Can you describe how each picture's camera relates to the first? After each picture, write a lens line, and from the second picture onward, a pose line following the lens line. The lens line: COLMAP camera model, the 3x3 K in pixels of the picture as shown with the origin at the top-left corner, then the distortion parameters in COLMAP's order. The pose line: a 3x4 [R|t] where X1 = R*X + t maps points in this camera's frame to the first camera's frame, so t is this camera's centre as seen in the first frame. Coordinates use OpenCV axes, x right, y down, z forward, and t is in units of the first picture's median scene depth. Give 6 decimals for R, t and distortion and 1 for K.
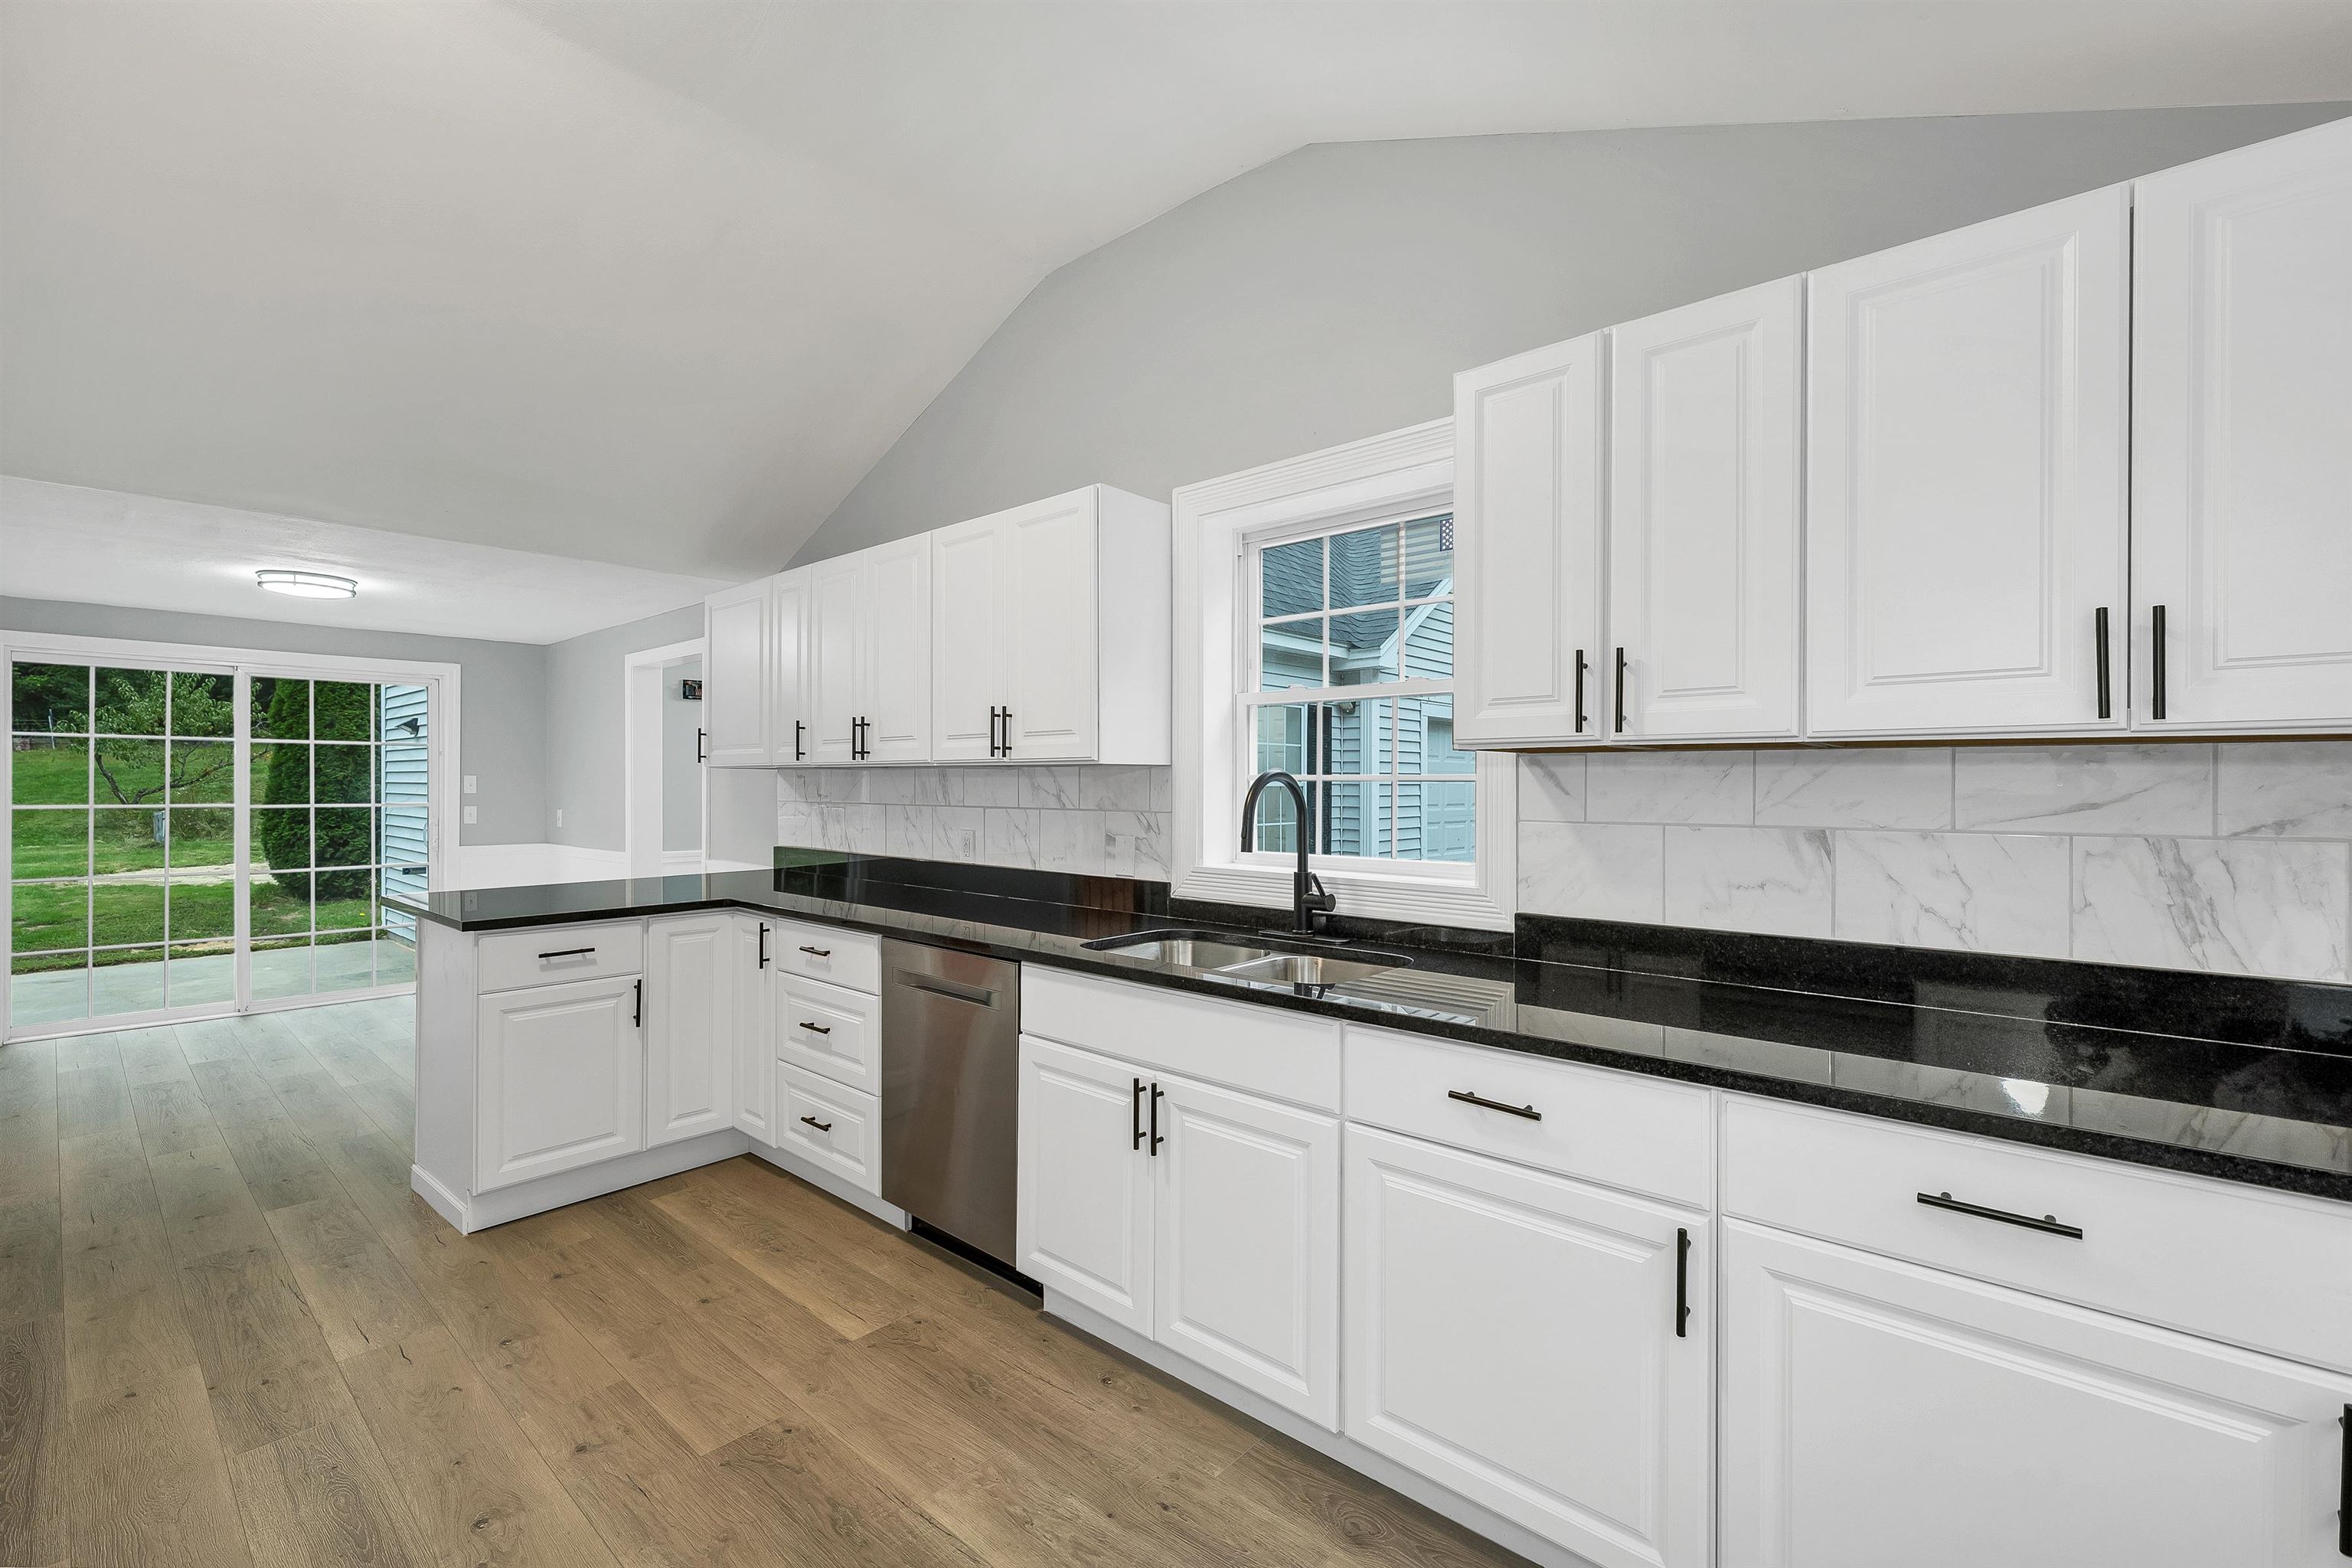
lens RADIAL K [[986.9, 0, 1177.3], [0, 986.9, 791.3], [0, 0, 1]] dist [-0.001700, -0.000240]
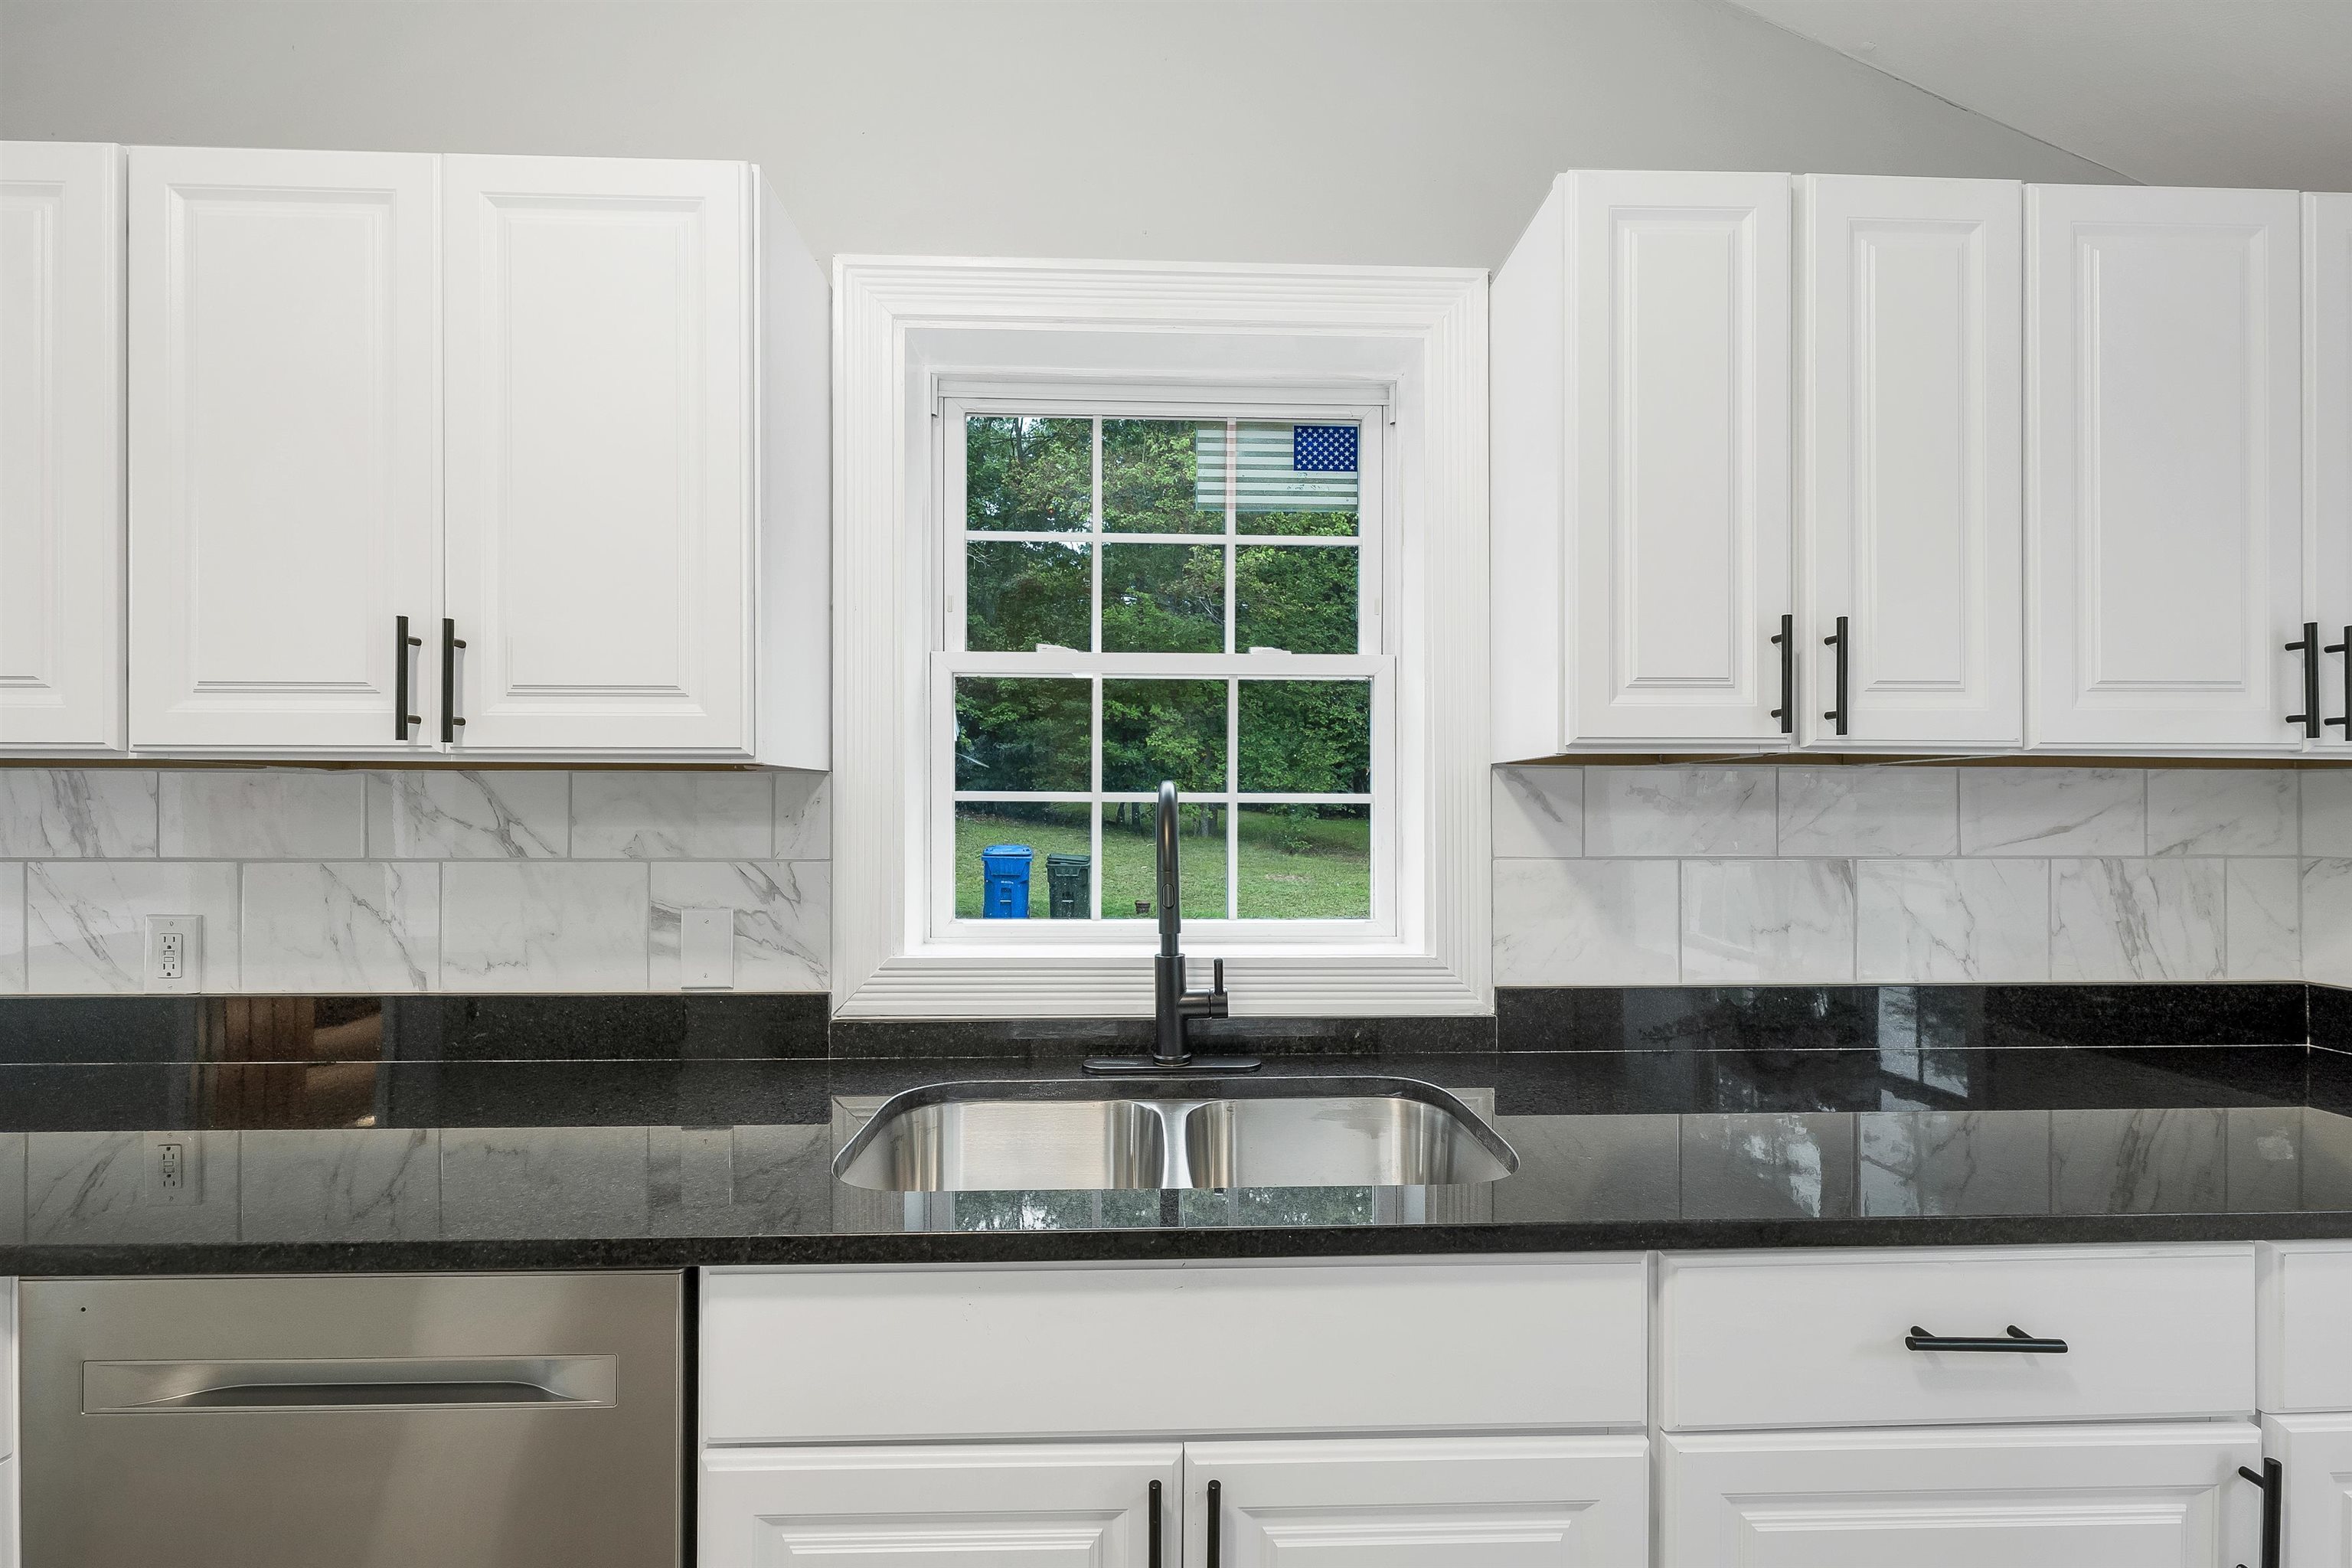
lens RADIAL K [[994.6, 0, 1178.8], [0, 994.6, 808.0], [0, 0, 1]] dist [-0.000597, 0.000180]
pose [[0.725631, -0.001778, 0.688082, -0.277549], [0.004675, 0.999986, -0.002347, -0.005261], [-0.688068, 0.004920, 0.725630, 0.560224]]
